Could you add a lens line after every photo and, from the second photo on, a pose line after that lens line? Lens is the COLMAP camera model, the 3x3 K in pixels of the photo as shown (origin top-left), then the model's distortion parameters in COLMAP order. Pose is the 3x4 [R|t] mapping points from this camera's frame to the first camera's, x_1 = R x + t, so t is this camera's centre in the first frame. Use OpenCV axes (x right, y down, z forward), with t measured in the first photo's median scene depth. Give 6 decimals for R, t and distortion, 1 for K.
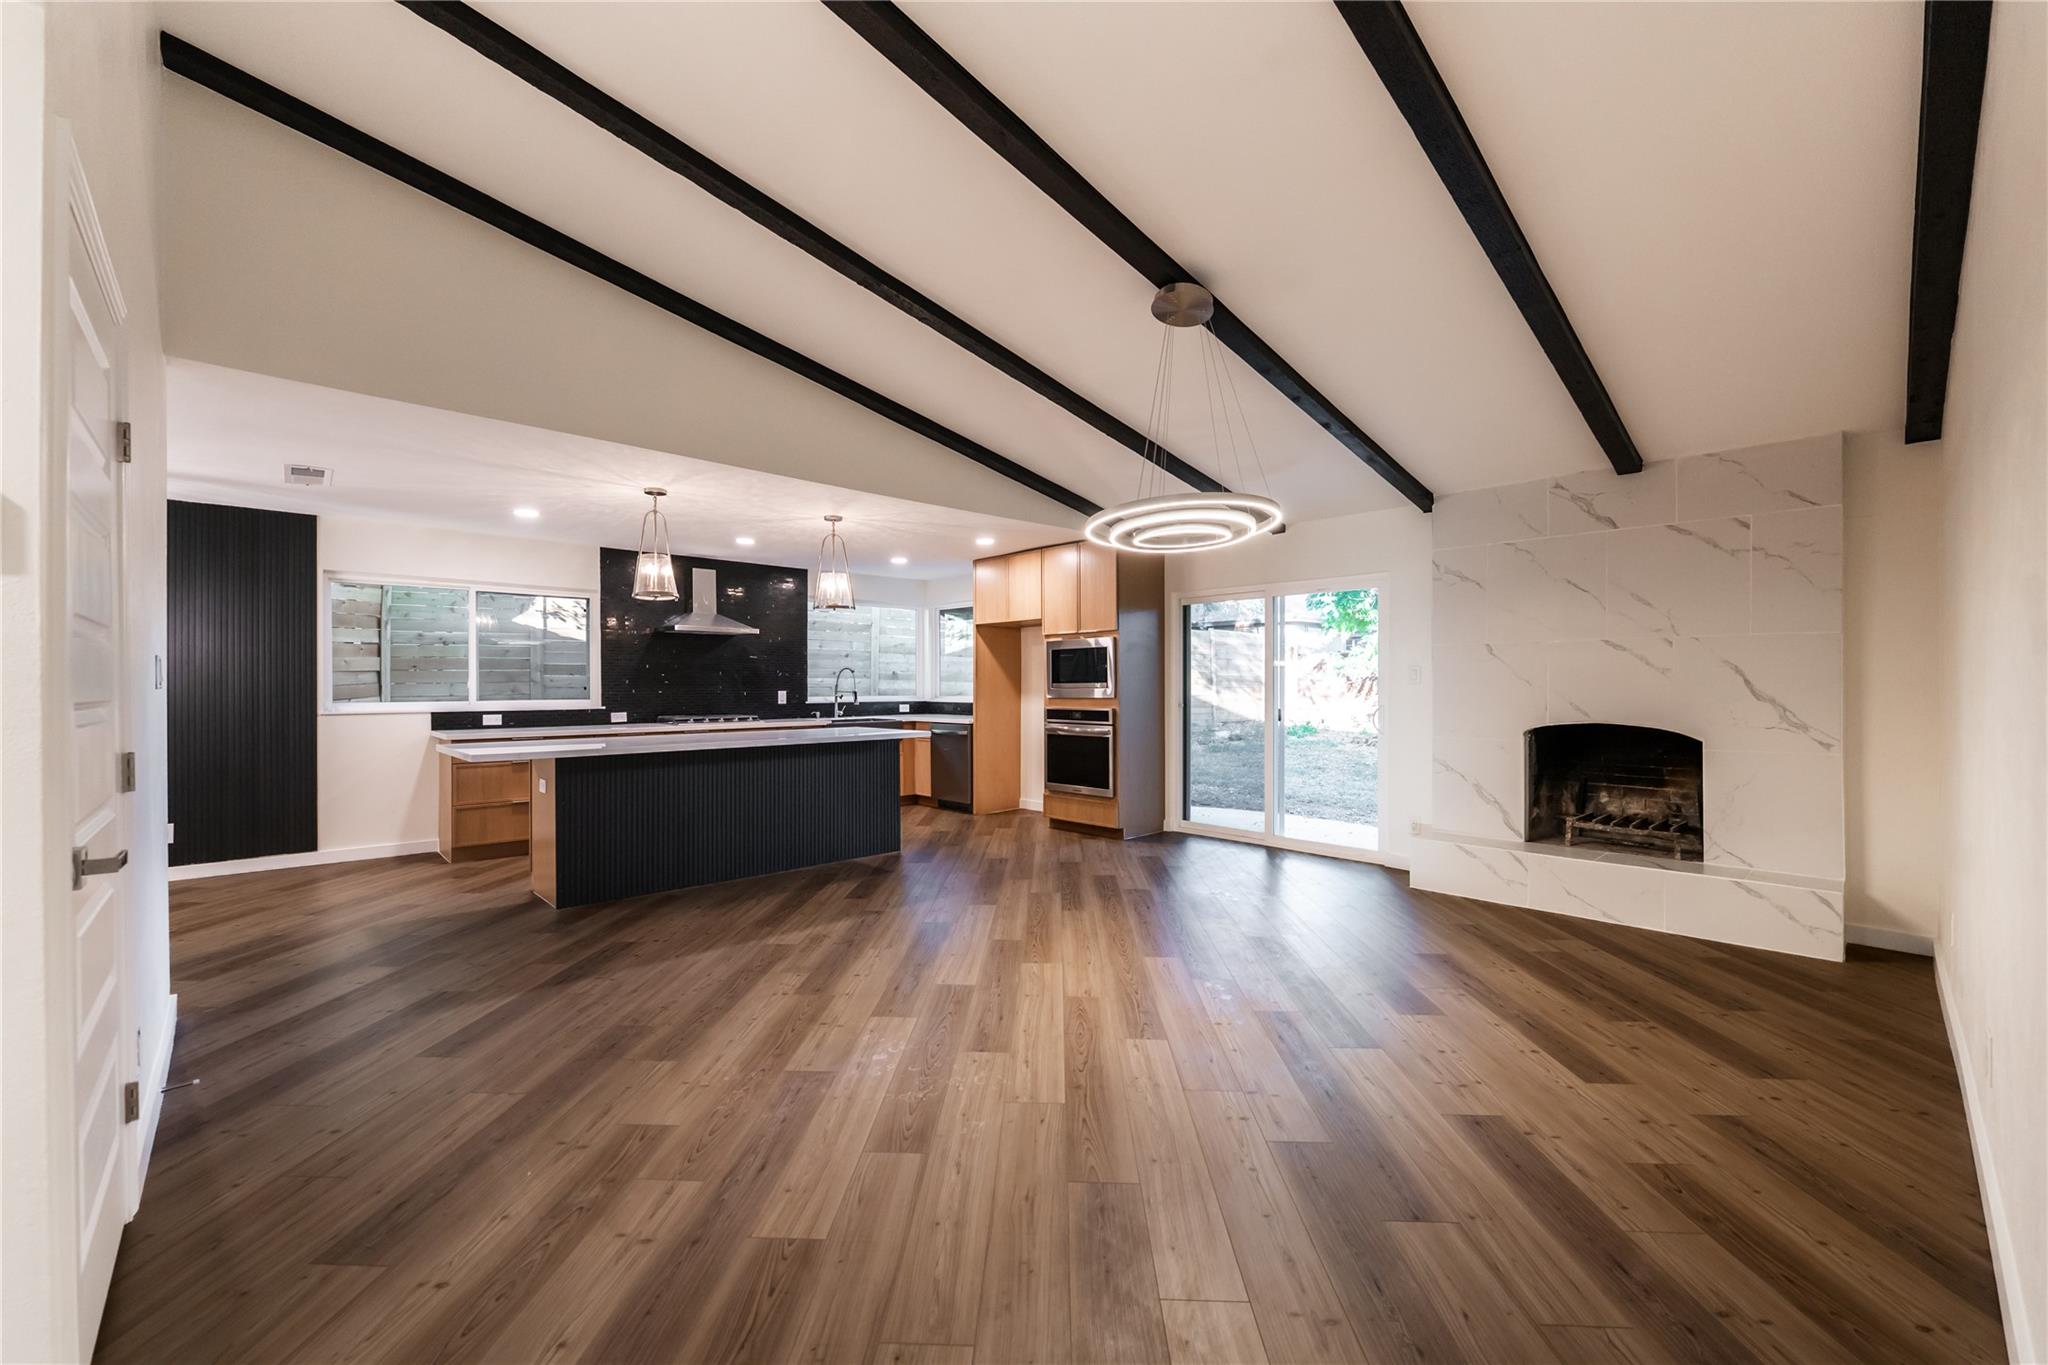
lens RADIAL K [[818.1, 0, 1021.8], [0, 818.1, 687.2], [0, 0, 1]] dist [-0.002031, -0.000141]
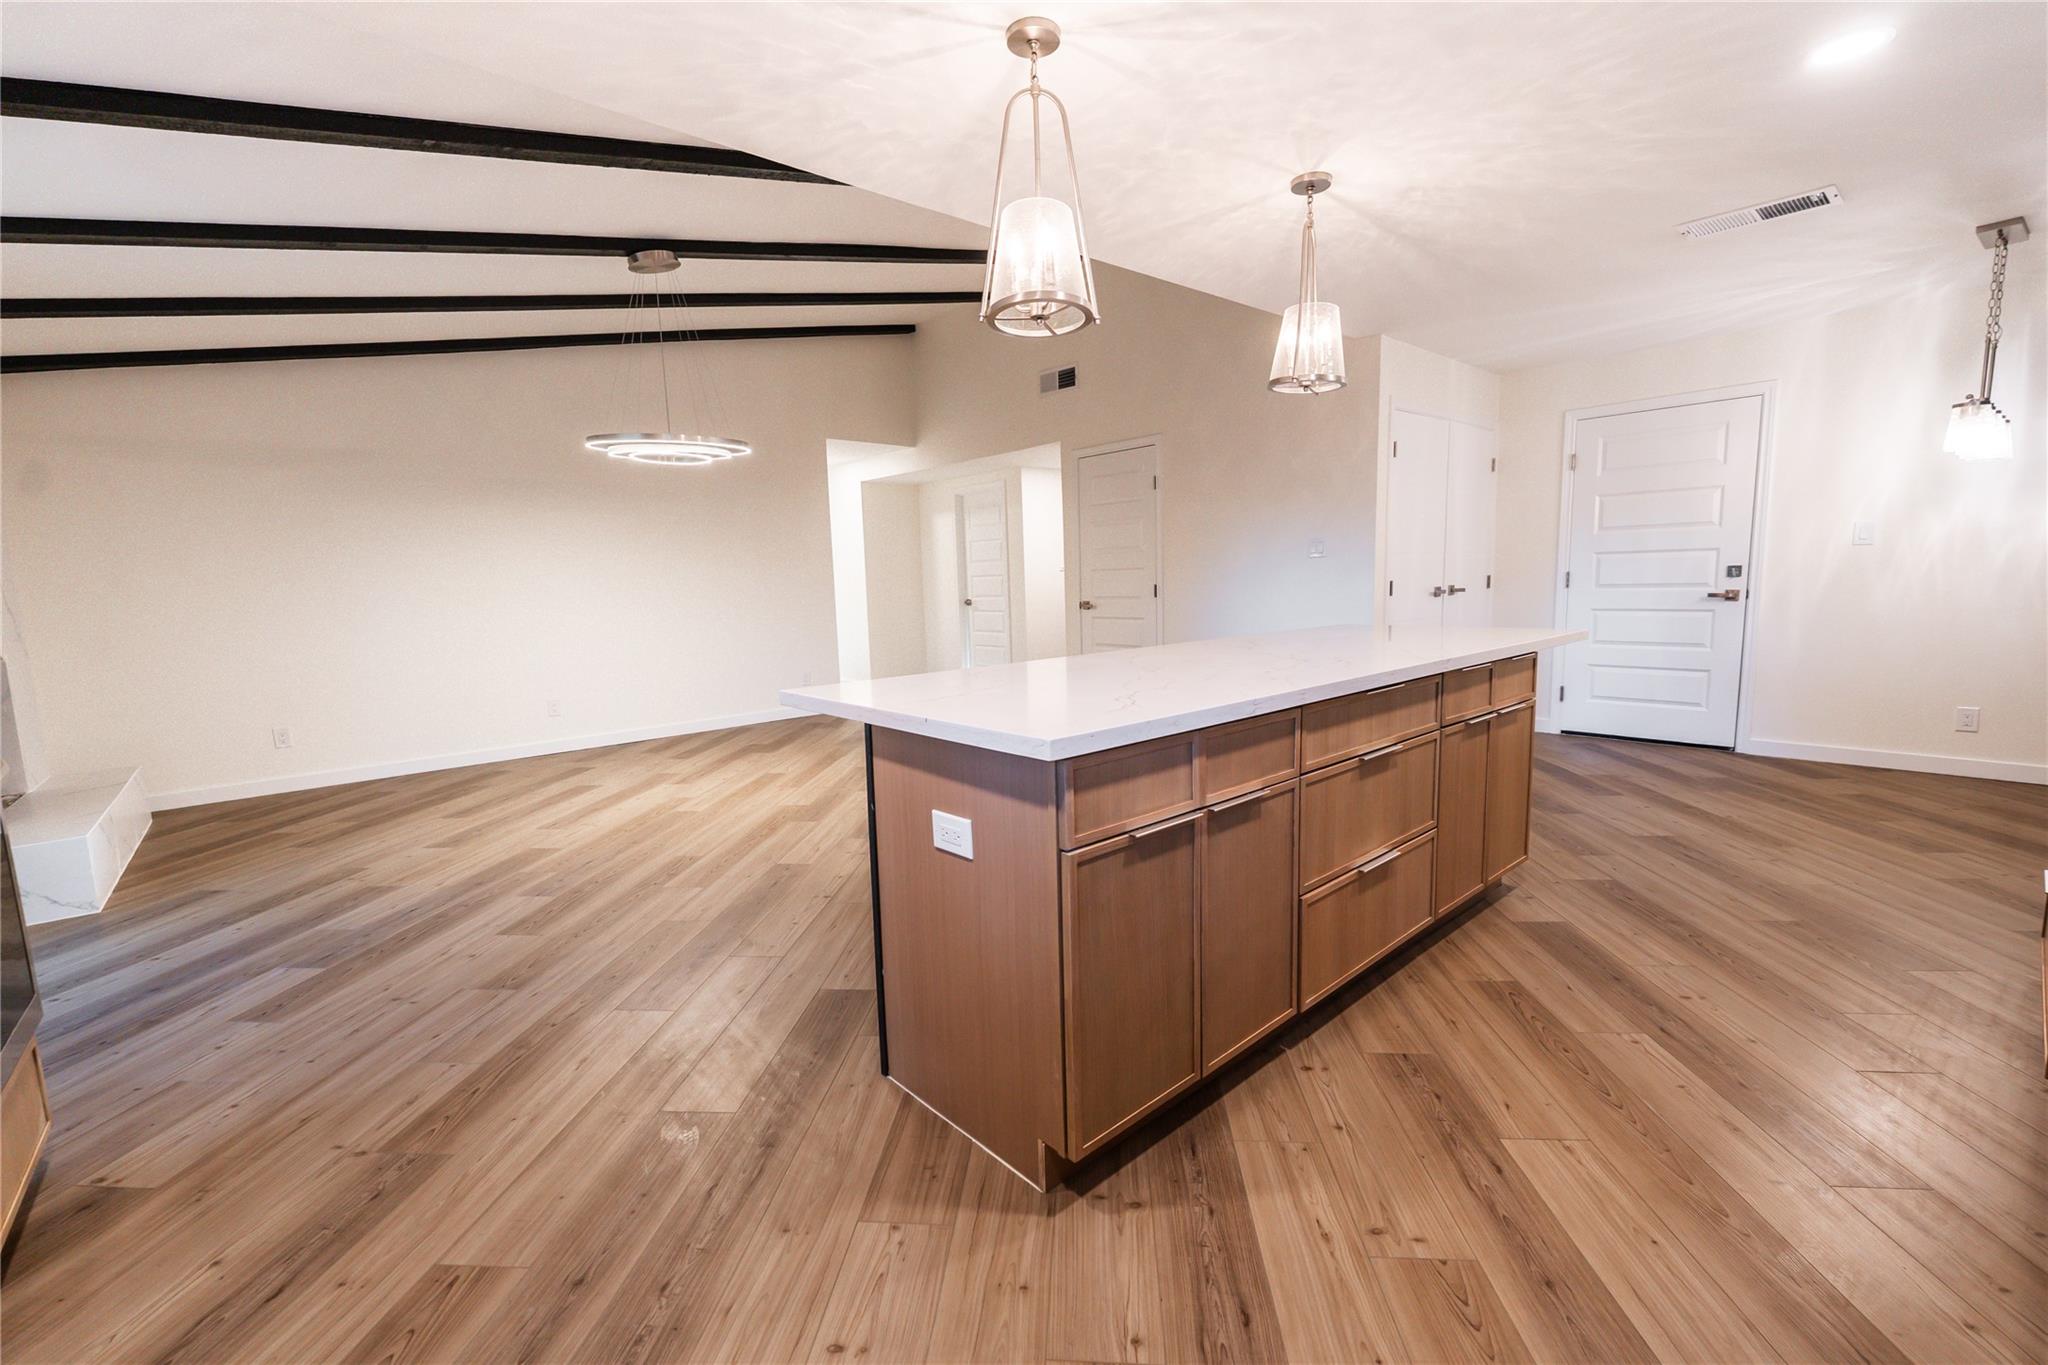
lens RADIAL K [[851.0, 0, 1023.8], [0, 851.0, 688.1], [0, 0, 1]] dist [-0.001348, -0.000240]
pose [[-0.998699, 0.027253, 0.043105, -0.270277], [0.032705, 0.990803, 0.131300, 0.010894], [-0.039130, 0.132539, -0.990405, 1.588785]]
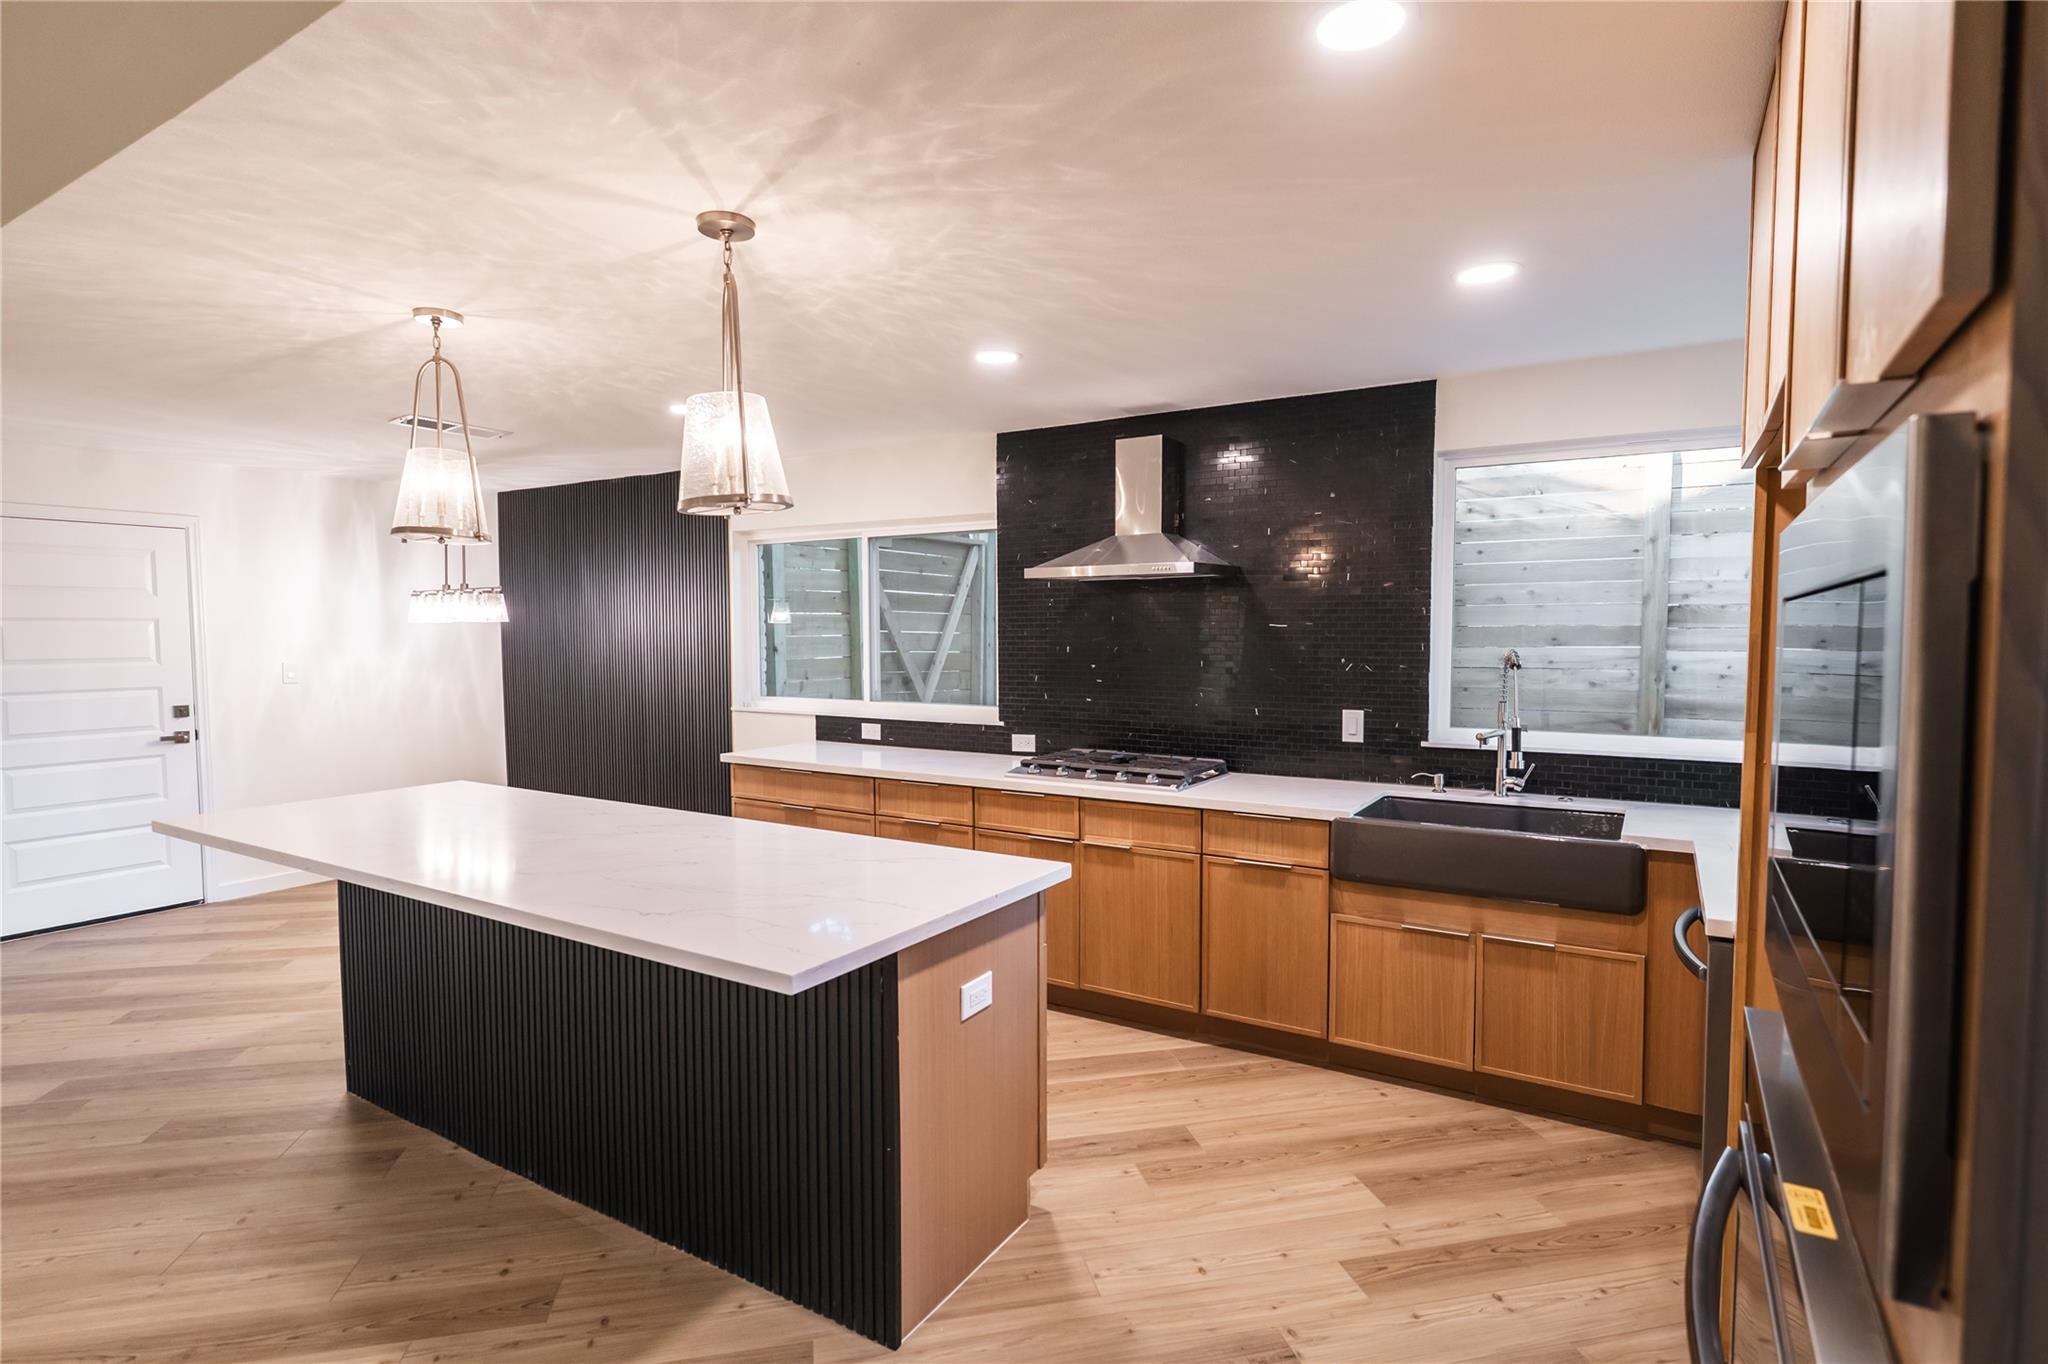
lens RADIAL K [[1015.9, 0, 1027.6], [0, 1015.9, 687.9], [0, 0, 1]] dist [-0.001841, -0.000467]
pose [[0.251970, 0.058172, -0.965985, 0.224888], [0.001022, 0.998175, 0.060377, -0.057023], [0.967735, -0.016200, 0.251451, 1.166924]]
